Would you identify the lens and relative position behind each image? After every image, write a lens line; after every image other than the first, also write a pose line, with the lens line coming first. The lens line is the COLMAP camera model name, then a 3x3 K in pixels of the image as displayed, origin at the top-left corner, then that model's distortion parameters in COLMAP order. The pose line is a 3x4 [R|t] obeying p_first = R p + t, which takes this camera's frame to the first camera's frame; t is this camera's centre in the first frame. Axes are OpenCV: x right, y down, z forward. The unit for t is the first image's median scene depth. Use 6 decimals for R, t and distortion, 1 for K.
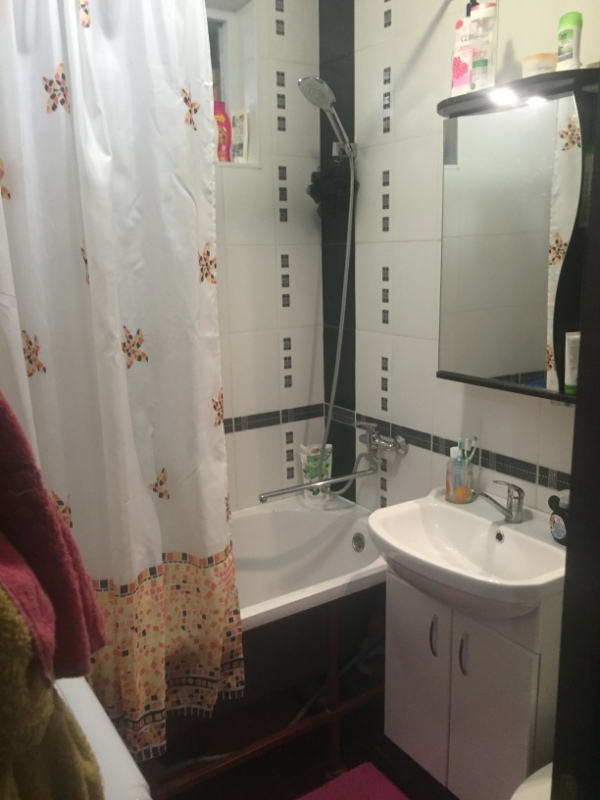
lens RADIAL K [[680.2, 0, 310.5], [0, 680.2, 415.5], [0, 0, 1]] dist [0.015269, -0.014263]
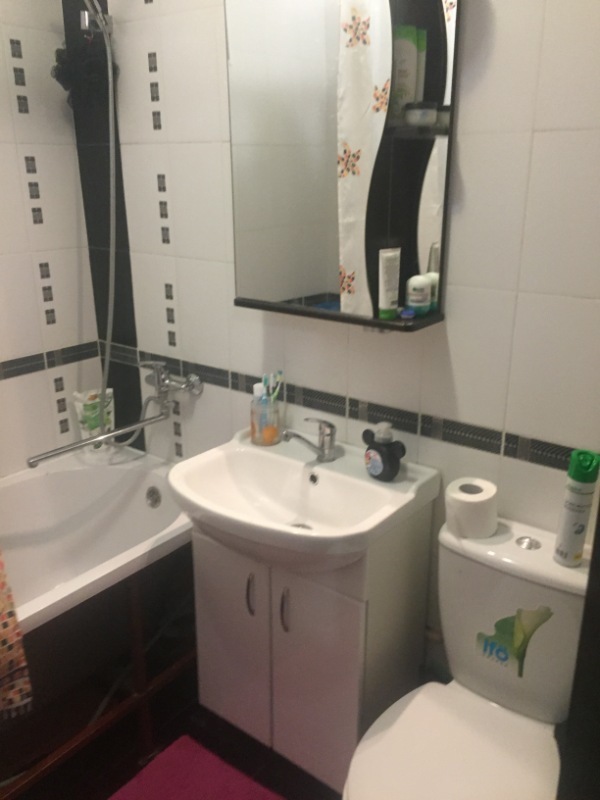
lens RADIAL K [[680.2, 0, 310.5], [0, 680.2, 415.5], [0, 0, 1]] dist [0.015269, -0.014263]
pose [[0.944922, -0.090059, 0.314661, -0.006309], [0.055677, 0.991616, 0.116613, -0.011074], [-0.322525, -0.092670, 0.942014, 0.119899]]
